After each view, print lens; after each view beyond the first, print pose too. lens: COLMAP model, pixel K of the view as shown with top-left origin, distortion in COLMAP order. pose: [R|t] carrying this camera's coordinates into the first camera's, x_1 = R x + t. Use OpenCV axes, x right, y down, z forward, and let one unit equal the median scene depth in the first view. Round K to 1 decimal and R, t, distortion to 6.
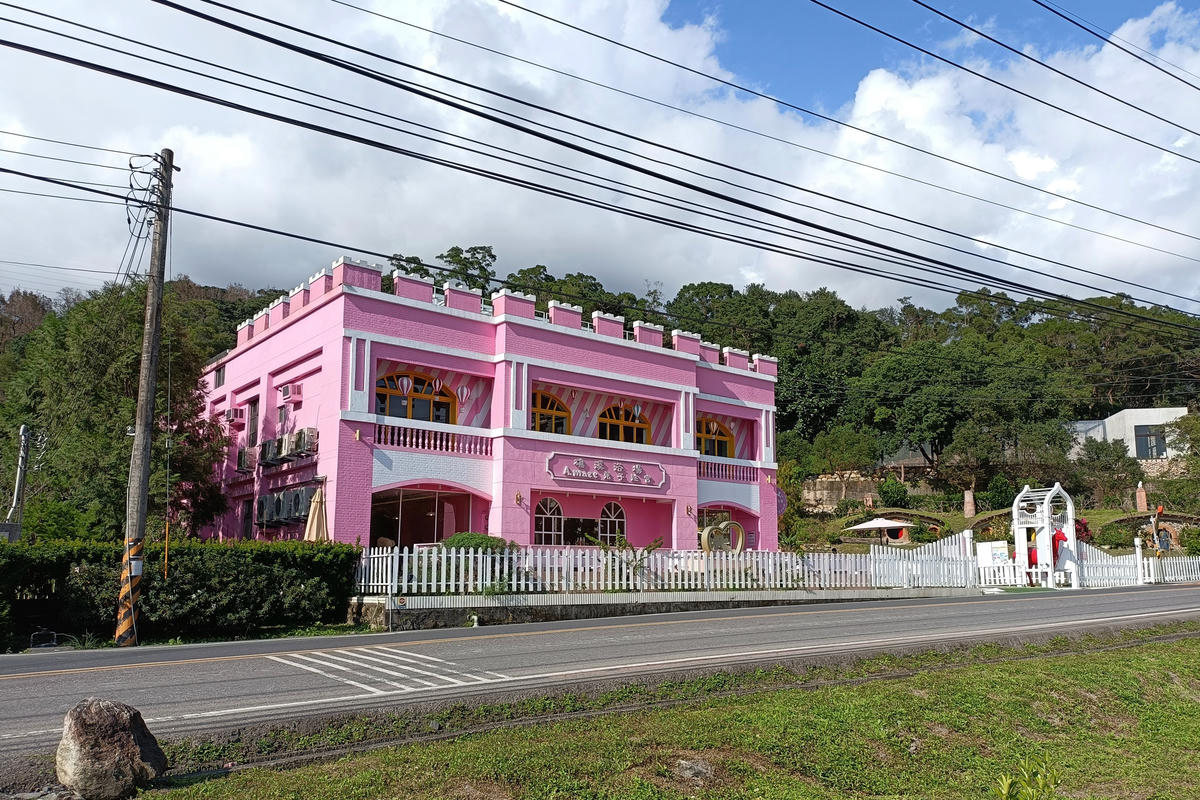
lens RADIAL K [[841.2, 0, 621.0], [0, 841.2, 472.5], [0, 0, 1]] dist [0.053385, -0.097638]
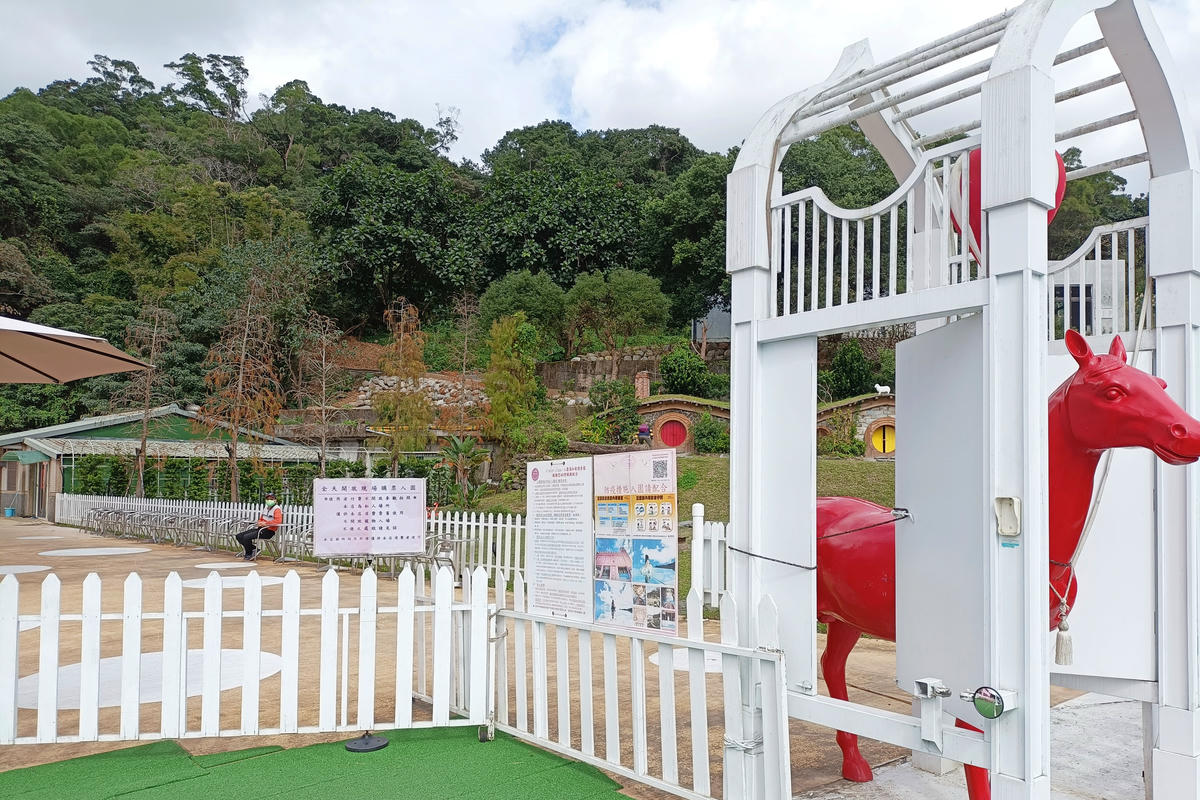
lens RADIAL K [[841.2, 0, 621.0], [0, 841.2, 472.5], [0, 0, 1]] dist [0.053385, -0.097638]
pose [[0.990888, 0.007348, 0.134491, 0.196191], [-0.021907, 0.994007, 0.107100, 0.032427], [-0.132898, -0.109070, 0.985110, 0.399953]]
